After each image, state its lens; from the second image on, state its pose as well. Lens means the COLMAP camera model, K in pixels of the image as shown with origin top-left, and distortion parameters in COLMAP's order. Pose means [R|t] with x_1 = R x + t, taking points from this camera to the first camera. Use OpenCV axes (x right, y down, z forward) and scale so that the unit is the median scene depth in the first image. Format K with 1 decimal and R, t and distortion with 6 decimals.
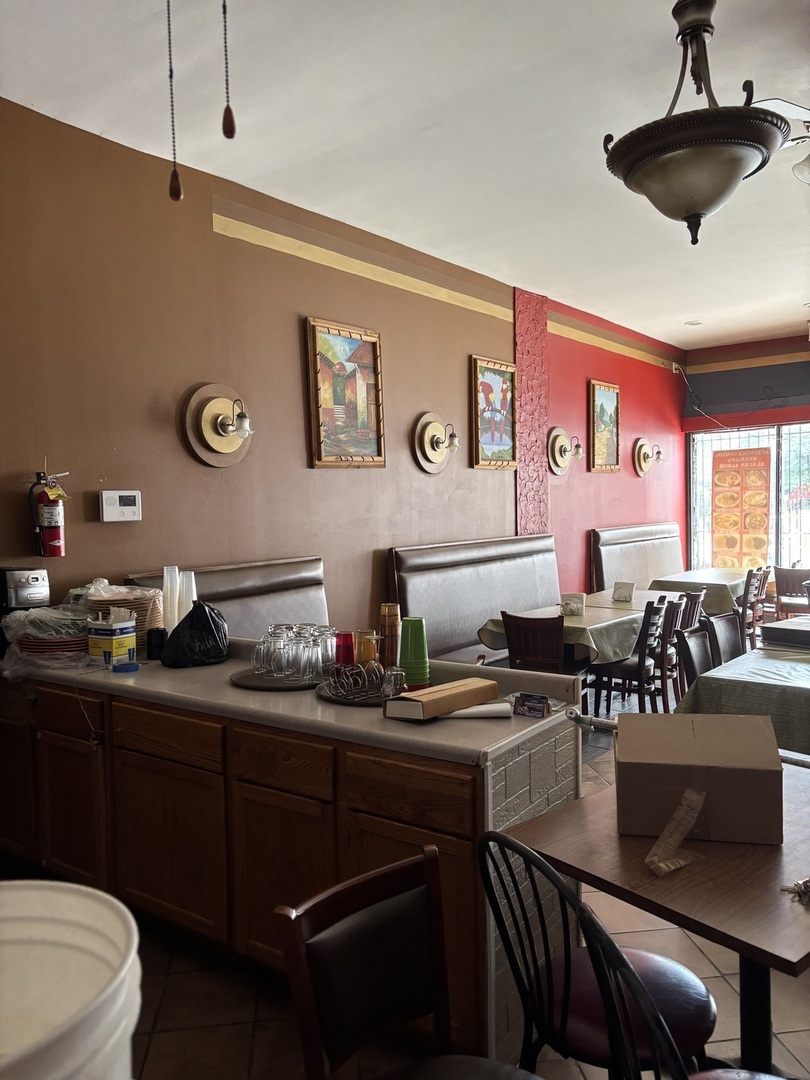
lens RADIAL K [[813.8, 0, 405.0], [0, 813.8, 540.0], [0, 0, 1]] dist [0.050554, -0.053330]
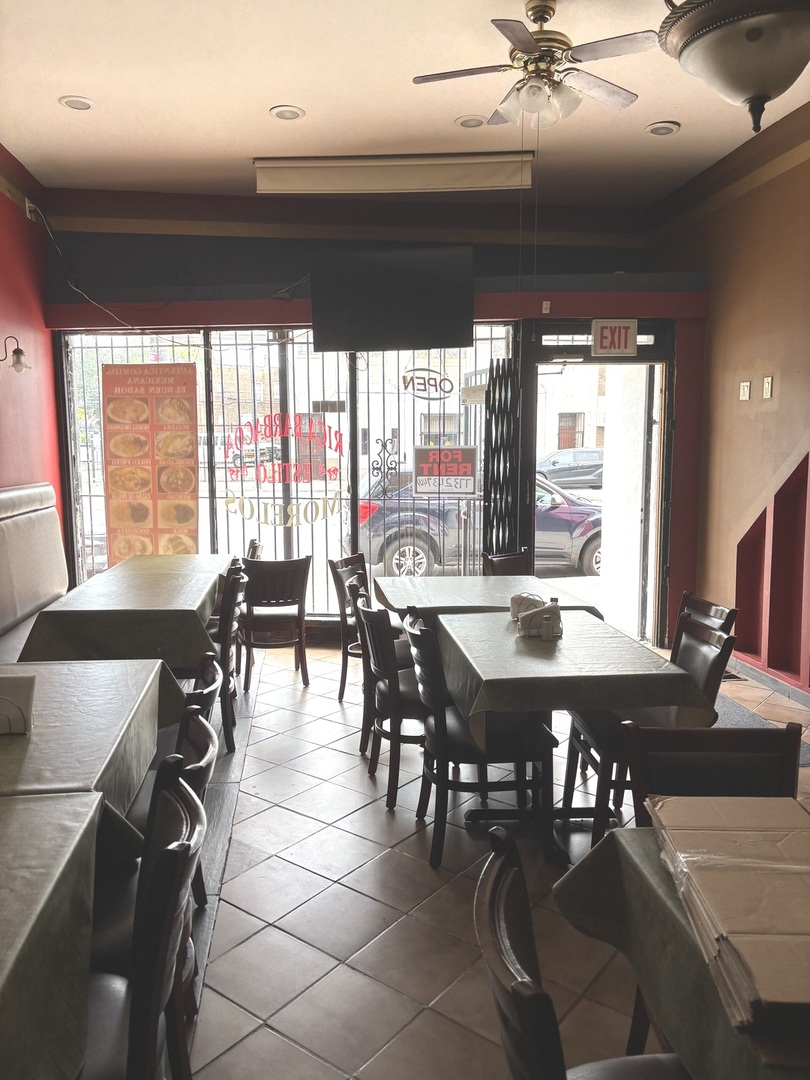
lens RADIAL K [[813.8, 0, 405.0], [0, 813.8, 540.0], [0, 0, 1]] dist [0.050554, -0.053330]
pose [[0.701459, -0.069240, 0.709339, 0.095348], [0.022324, 0.996916, 0.075235, -0.019543], [-0.712361, -0.036939, 0.700841, 0.419112]]
